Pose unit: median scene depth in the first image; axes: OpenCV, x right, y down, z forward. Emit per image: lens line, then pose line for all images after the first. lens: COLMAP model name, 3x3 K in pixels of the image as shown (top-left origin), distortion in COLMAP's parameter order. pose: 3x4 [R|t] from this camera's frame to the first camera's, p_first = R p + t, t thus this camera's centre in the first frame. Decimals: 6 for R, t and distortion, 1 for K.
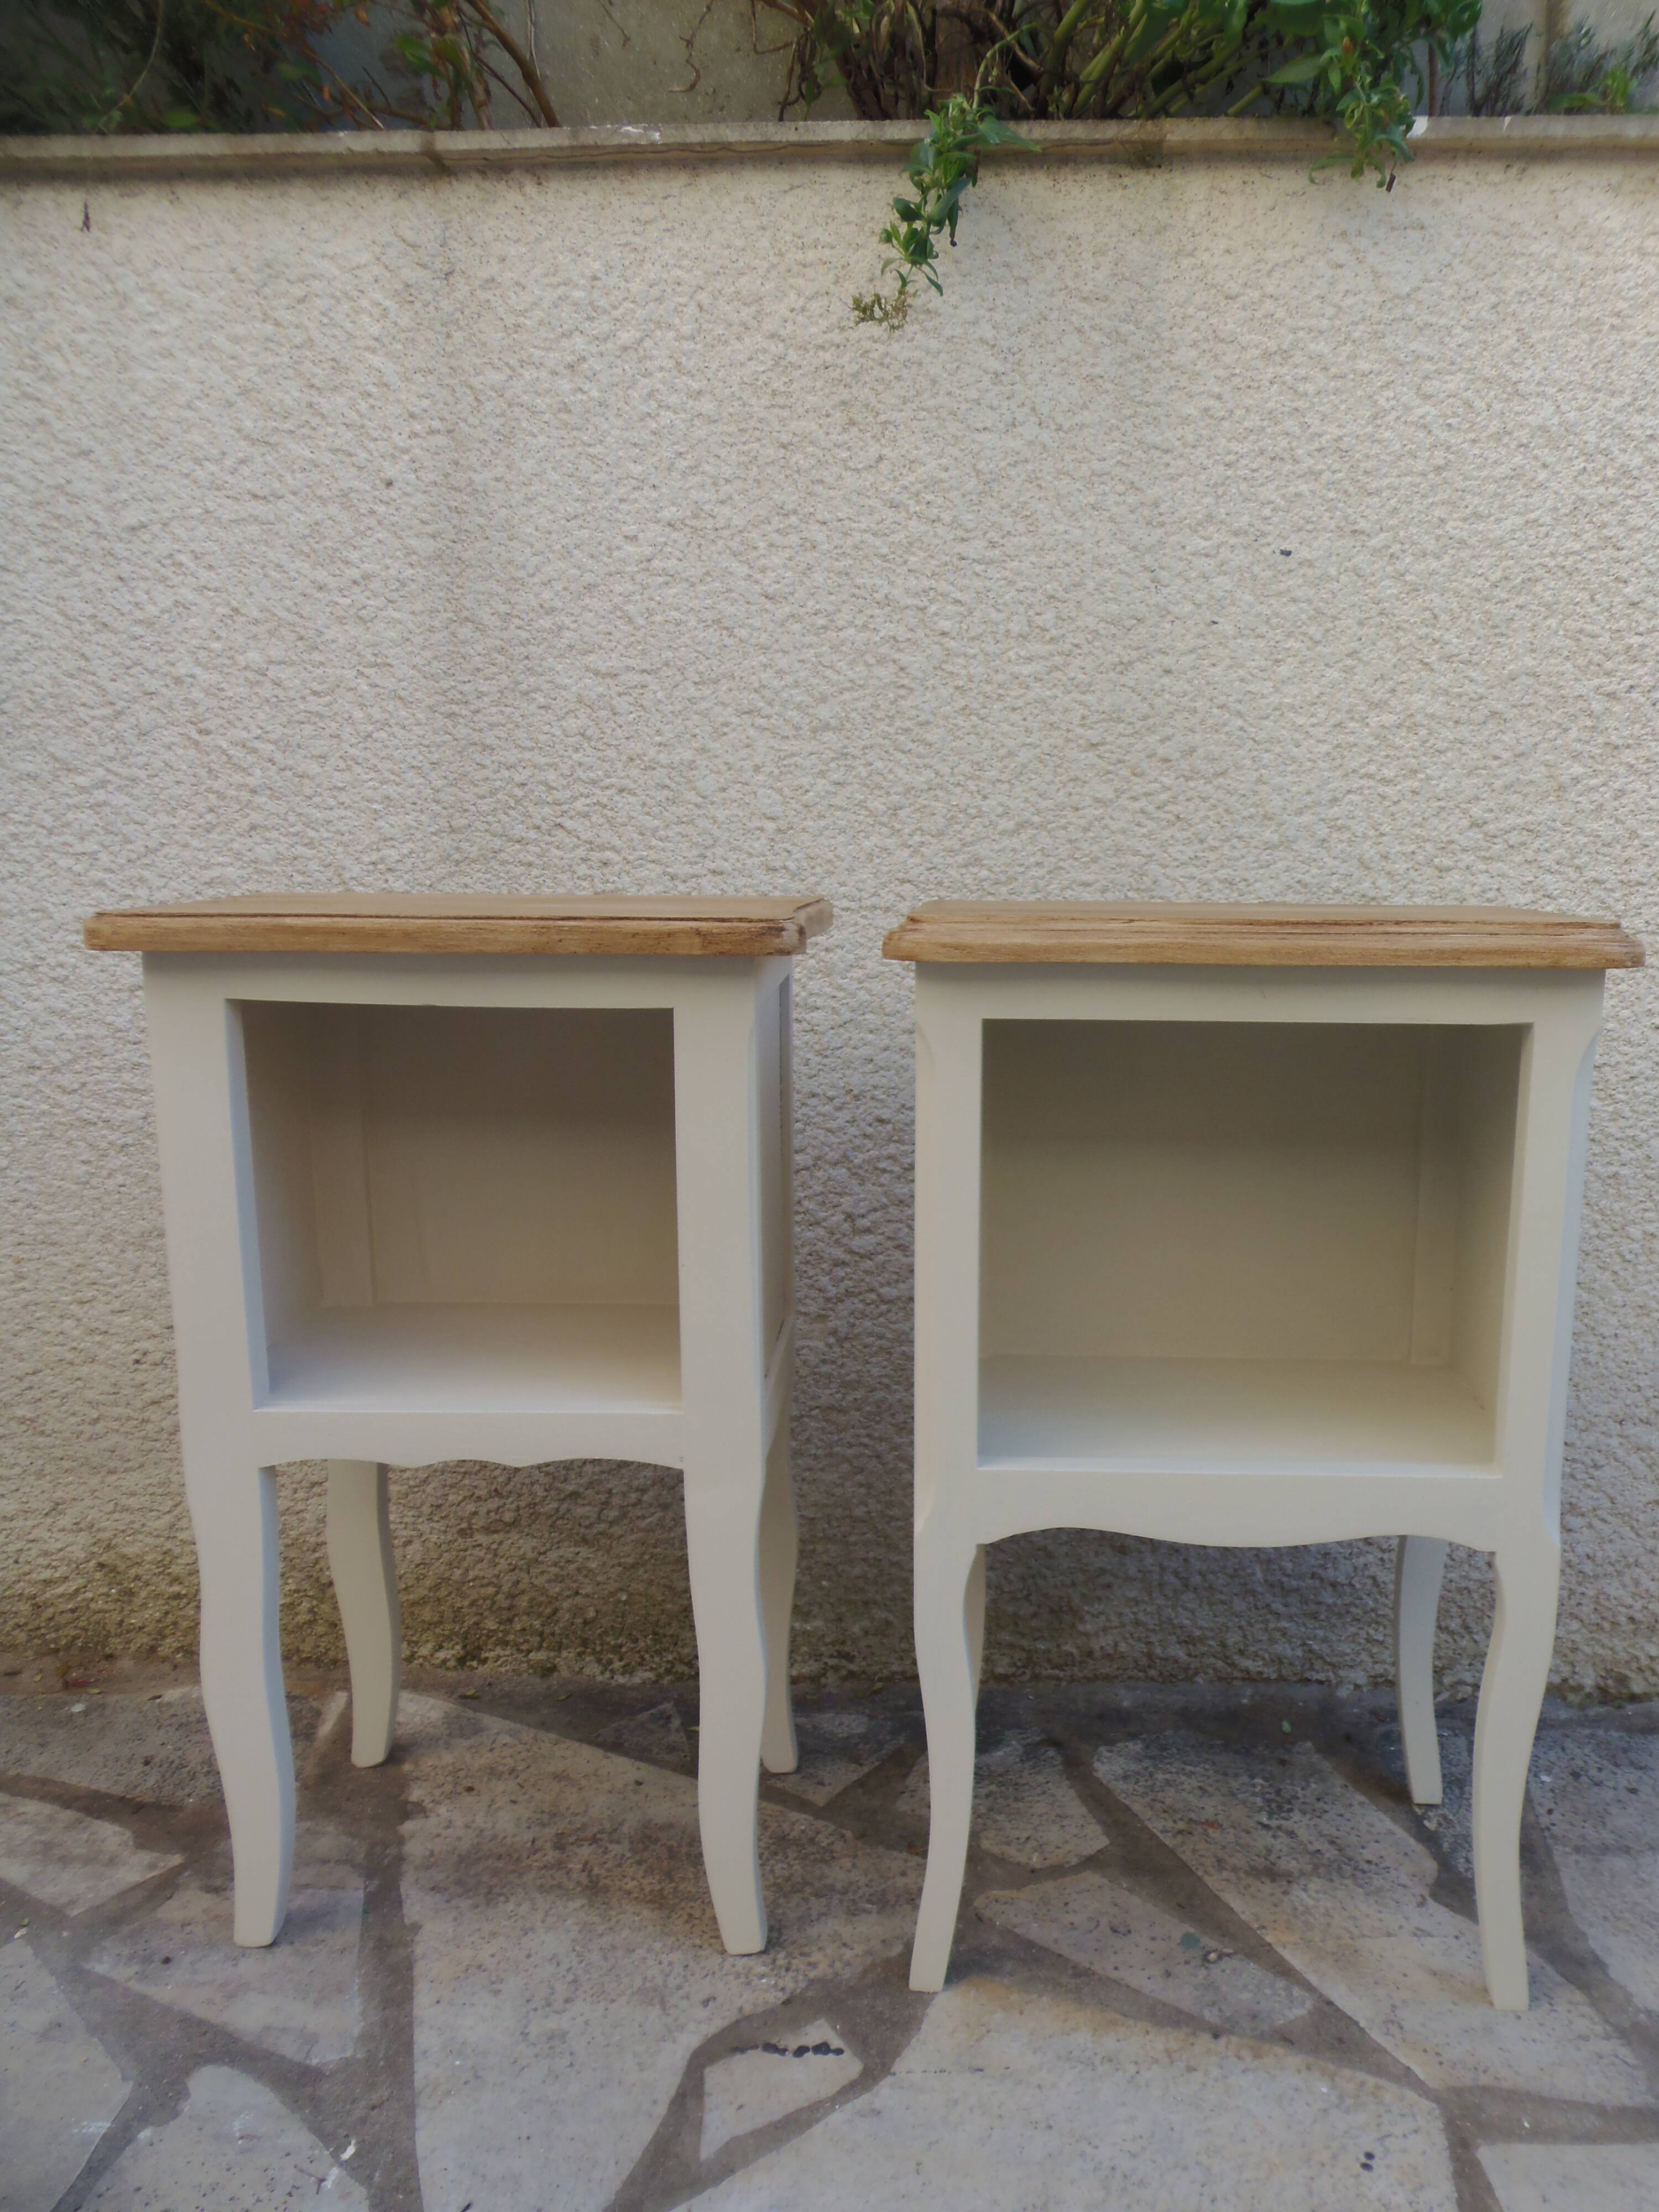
lens RADIAL K [[1599.7, 0, 948.2], [0, 1599.7, 1116.2], [0, 0, 1]] dist [-0.020121, -0.023243]
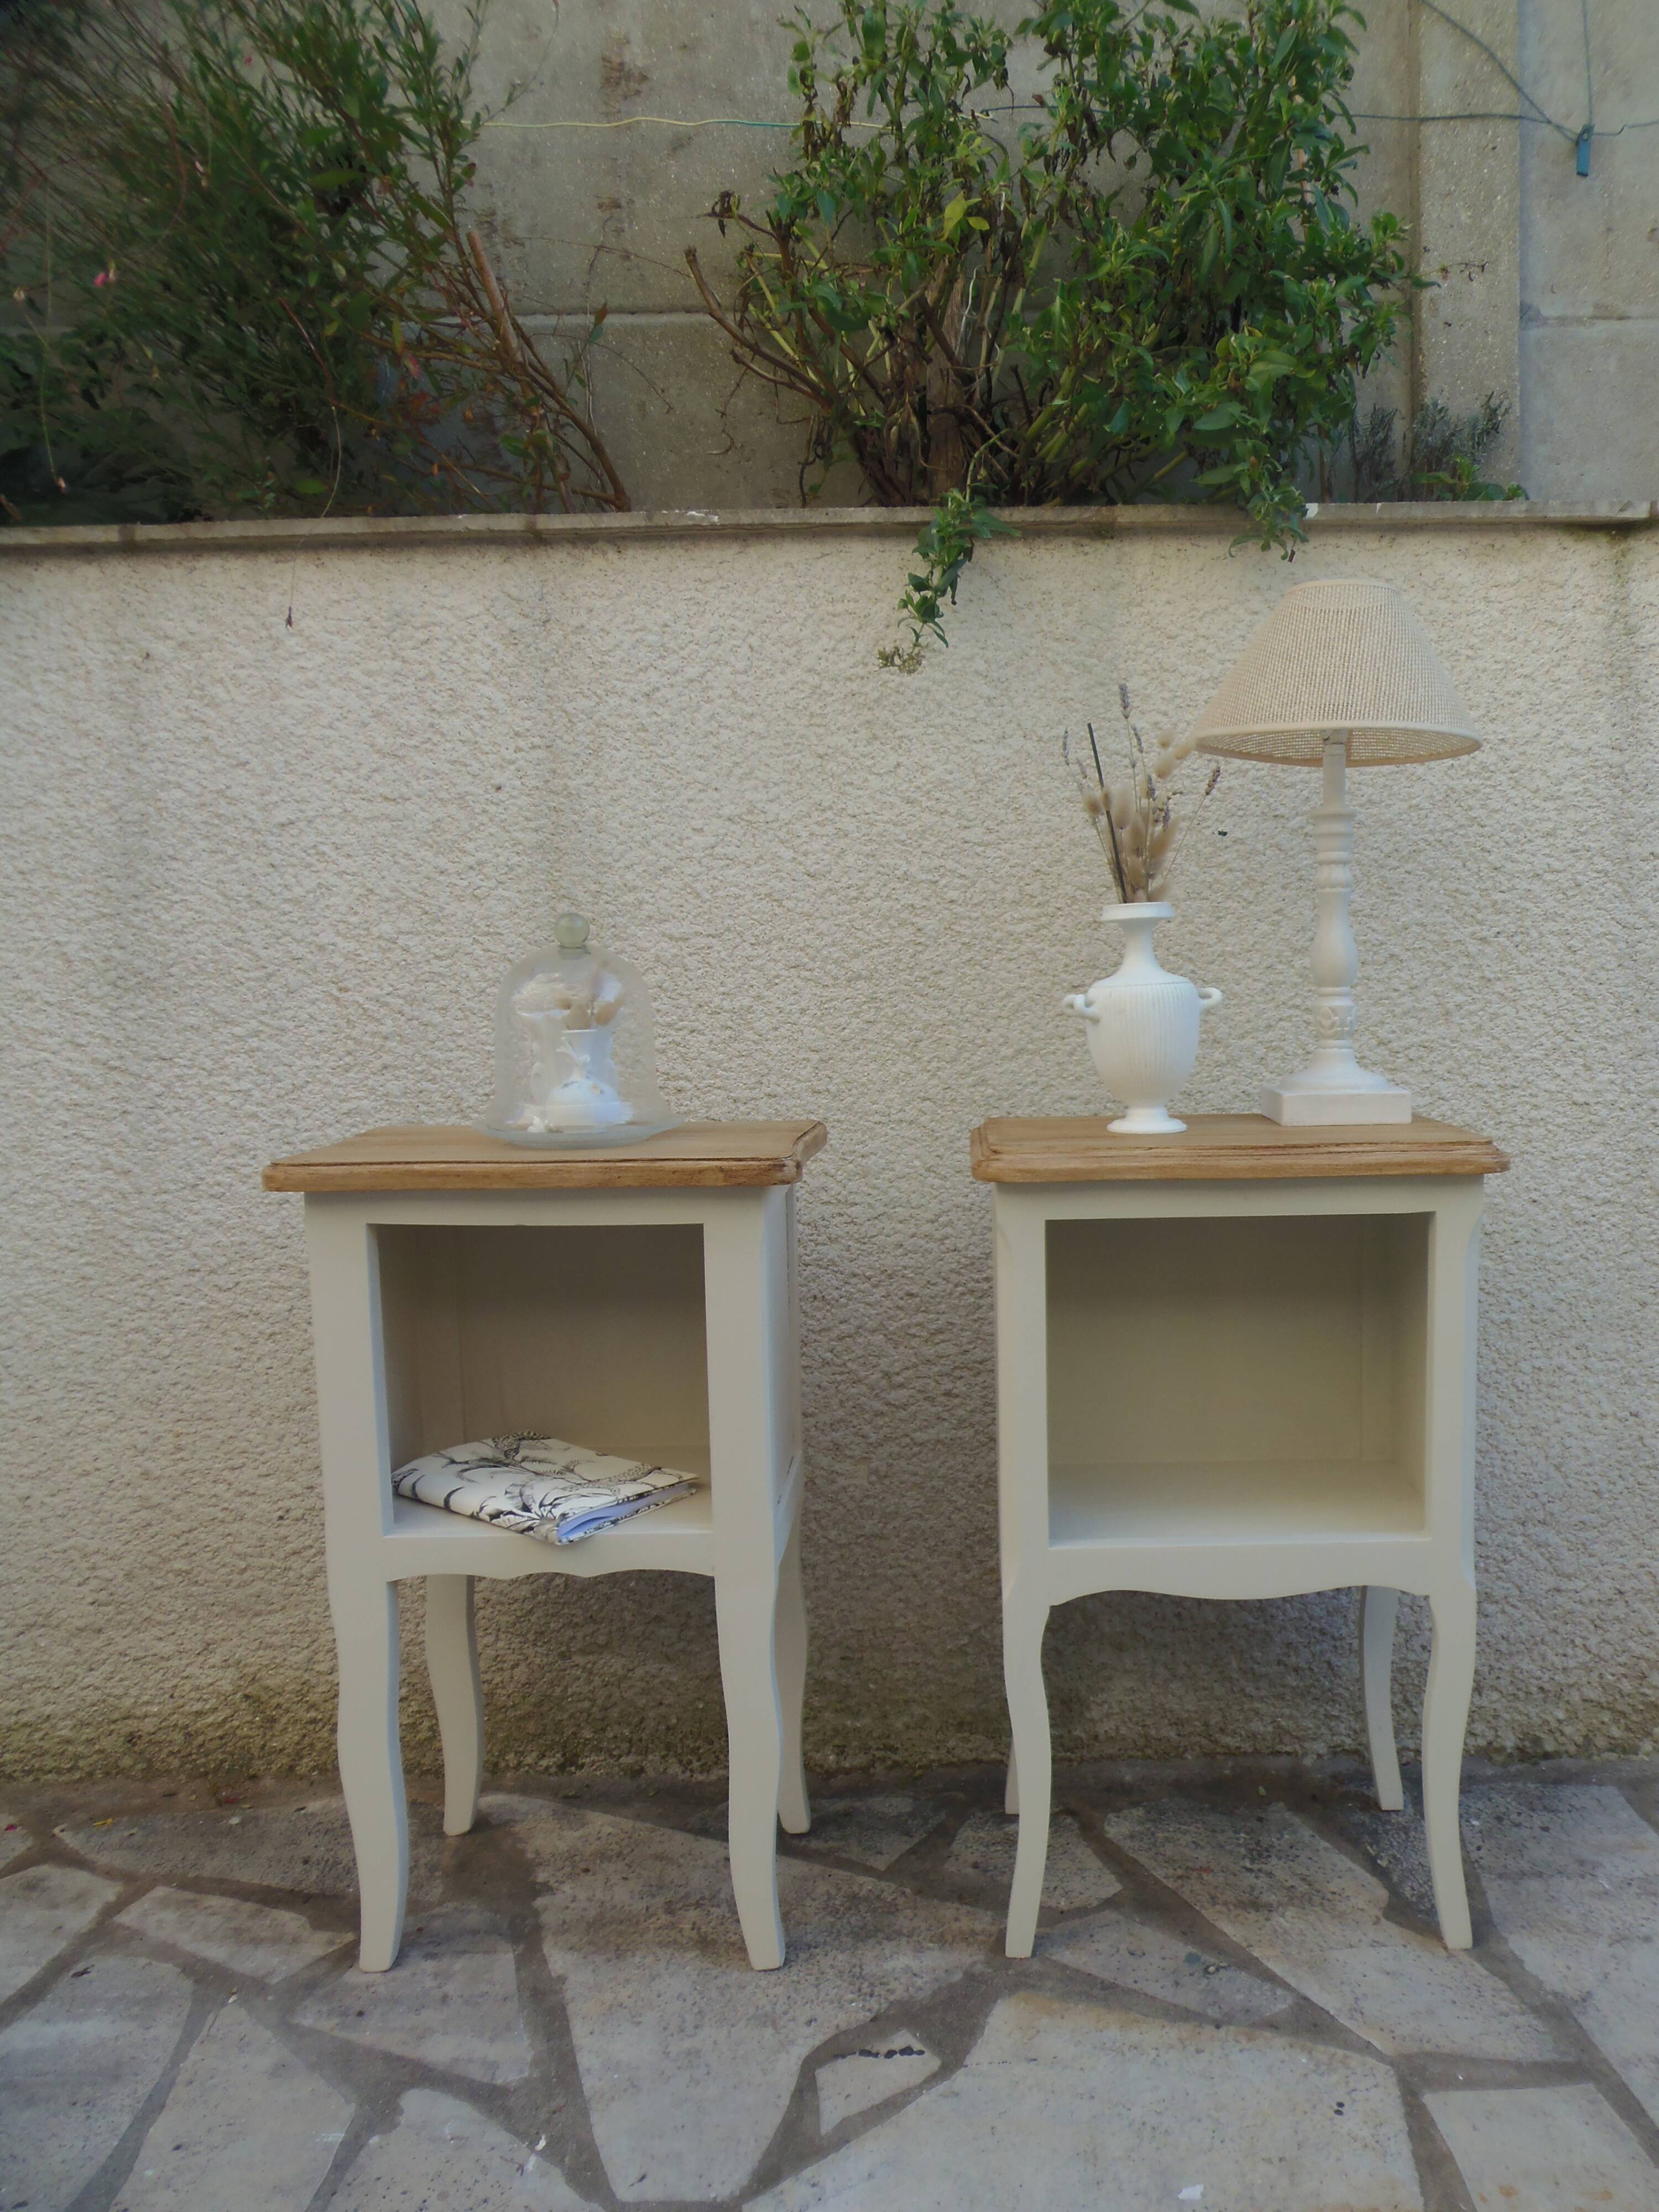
lens RADIAL K [[1599.9, 0, 965.9], [0, 1599.9, 1120.7], [0, 0, 1]] dist [-0.015092, -0.031867]
pose [[0.998733, -0.026123, 0.043019, -0.050110], [0.029254, 0.996841, -0.073835, -0.039317], [-0.040954, 0.075000, 0.996342, -0.230214]]
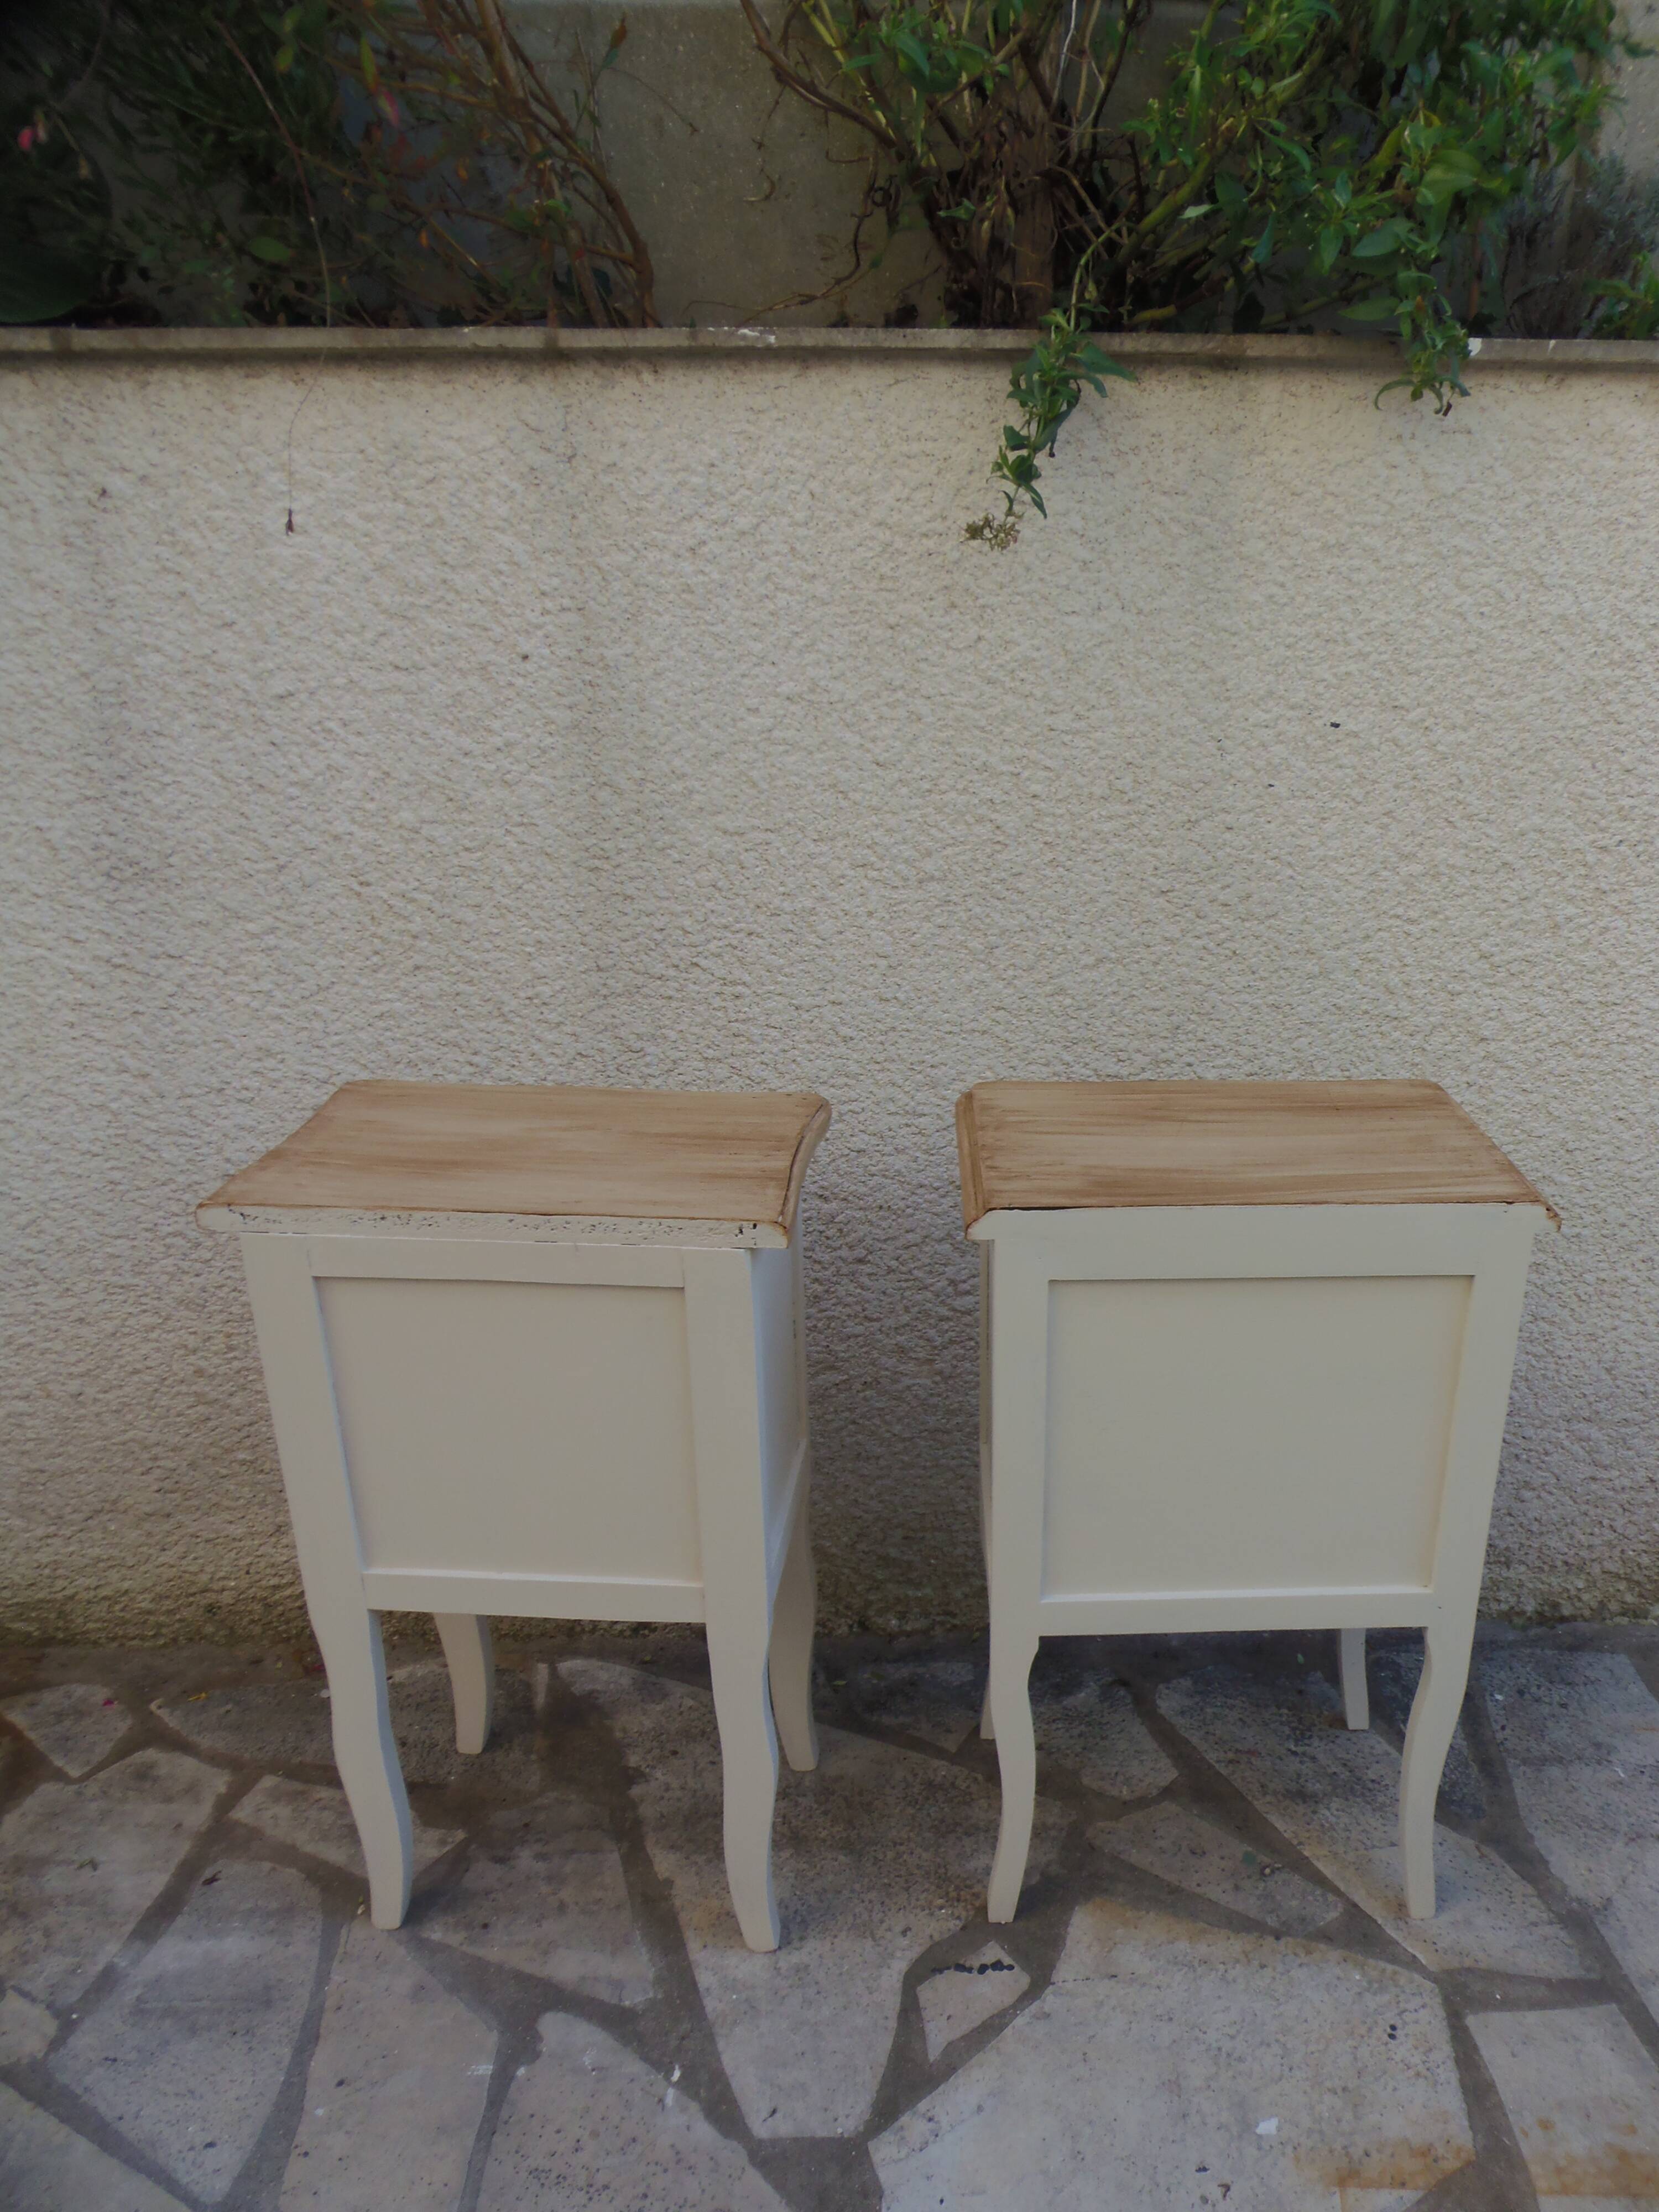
lens RADIAL K [[1599.9, 0, 968.9], [0, 1599.9, 1132.7], [0, 0, 1]] dist [-0.015092, -0.031867]
pose [[0.997068, -0.026264, 0.071878, -0.137121], [0.011273, 0.979421, 0.201512, -0.297287], [-0.075692, -0.200110, 0.976845, -0.151847]]
